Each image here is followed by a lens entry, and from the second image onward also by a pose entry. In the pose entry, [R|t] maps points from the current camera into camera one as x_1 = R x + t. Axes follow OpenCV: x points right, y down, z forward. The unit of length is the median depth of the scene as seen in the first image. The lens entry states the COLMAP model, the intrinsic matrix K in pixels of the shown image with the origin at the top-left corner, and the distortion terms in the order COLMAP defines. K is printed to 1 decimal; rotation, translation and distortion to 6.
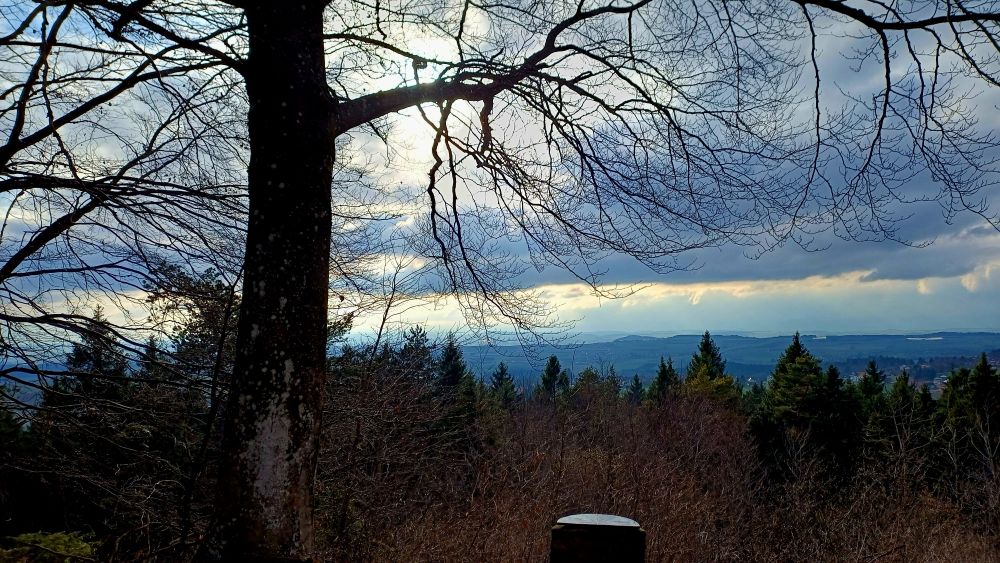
lens RADIAL K [[689.2, 0, 524.2], [0, 689.2, 282.6], [0, 0, 1]] dist [0.048062, -0.000729]
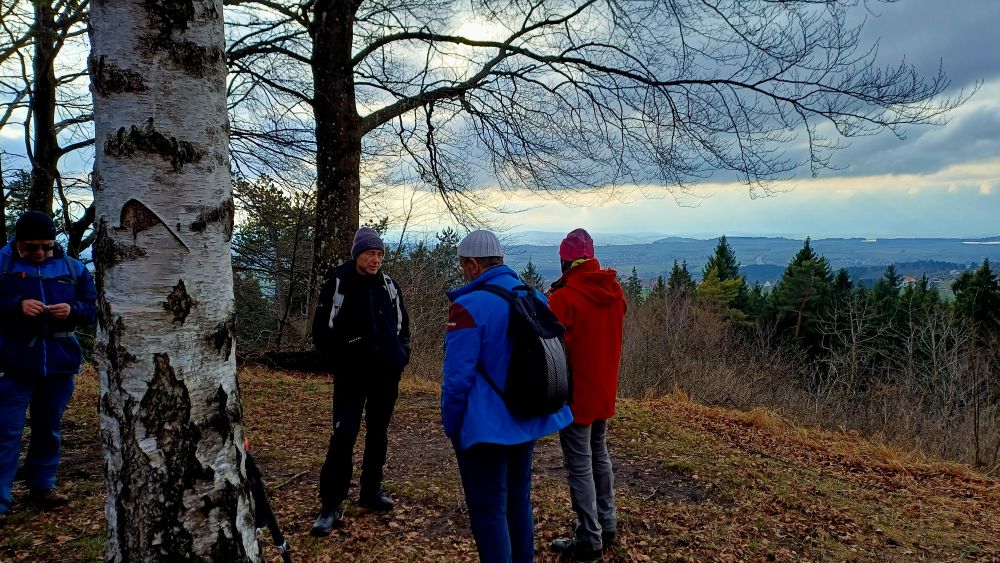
lens RADIAL K [[732.0, 0, 500.0], [0, 732.0, 281.5], [0, 0, 1]] dist [0.044476, -0.000423]
pose [[0.994747, 0.018424, -0.100691, 0.045697], [-0.004002, 0.989918, 0.141588, -0.017349], [0.102285, -0.140442, 0.984791, -0.143401]]
